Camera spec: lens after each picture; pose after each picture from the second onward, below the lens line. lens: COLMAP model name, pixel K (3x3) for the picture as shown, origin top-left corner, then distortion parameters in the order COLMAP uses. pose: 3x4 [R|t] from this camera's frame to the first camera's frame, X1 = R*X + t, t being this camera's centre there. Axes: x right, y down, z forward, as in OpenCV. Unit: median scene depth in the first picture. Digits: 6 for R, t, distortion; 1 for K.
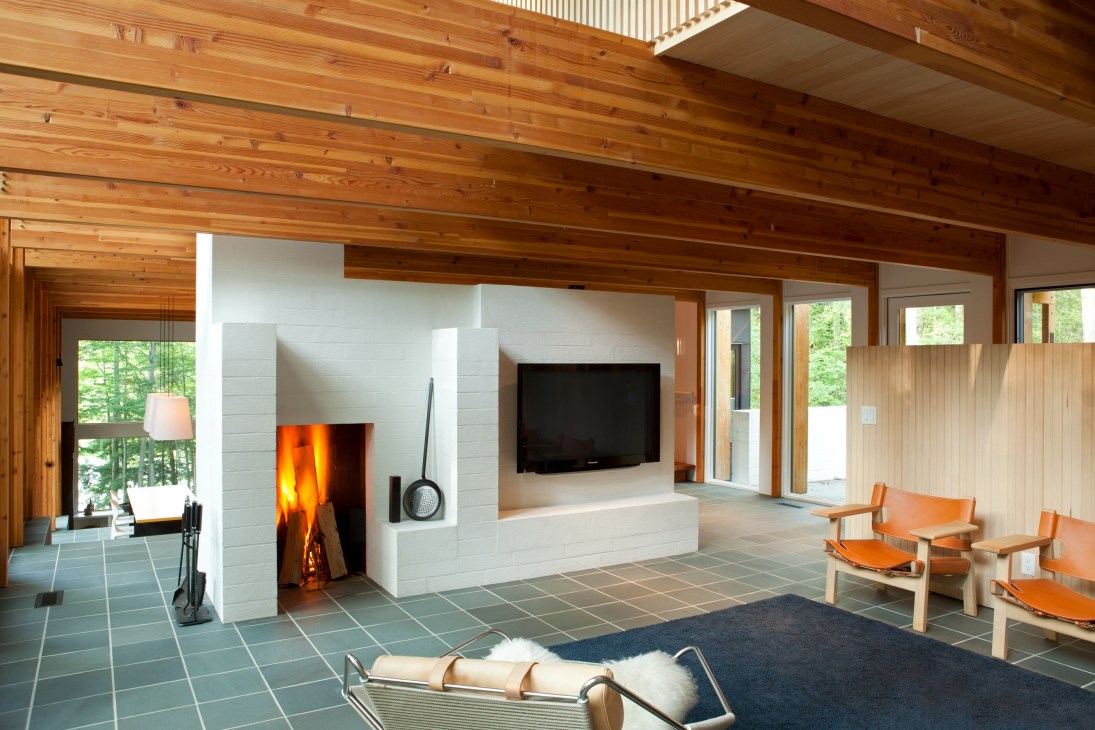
lens RADIAL K [[783.4, 0, 547.5], [0, 783.4, 365.0], [0, 0, 1]] dist [-0.060443, -0.000163]
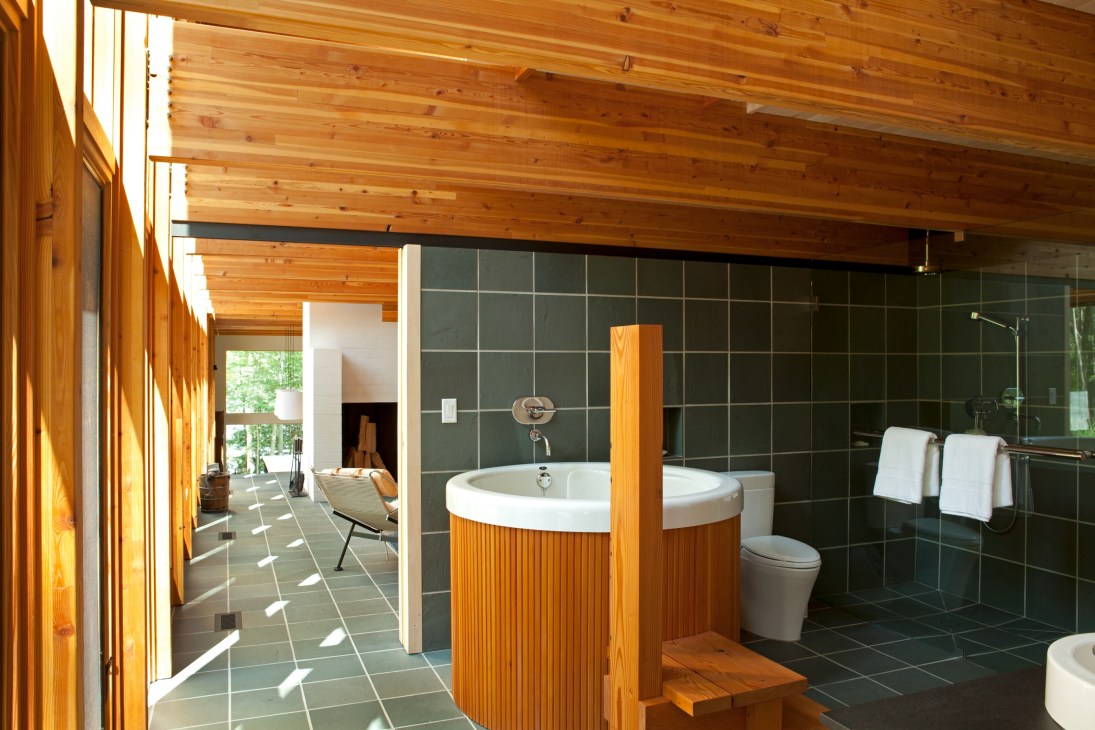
lens RADIAL K [[783.4, 0, 547.5], [0, 783.4, 365.0], [0, 0, 1]] dist [-0.060443, -0.000163]
pose [[0.989485, -0.003110, -0.144605, 0.367857], [0.002562, 0.999989, -0.003972, -0.006151], [0.144615, 0.003560, 0.989482, -0.703624]]
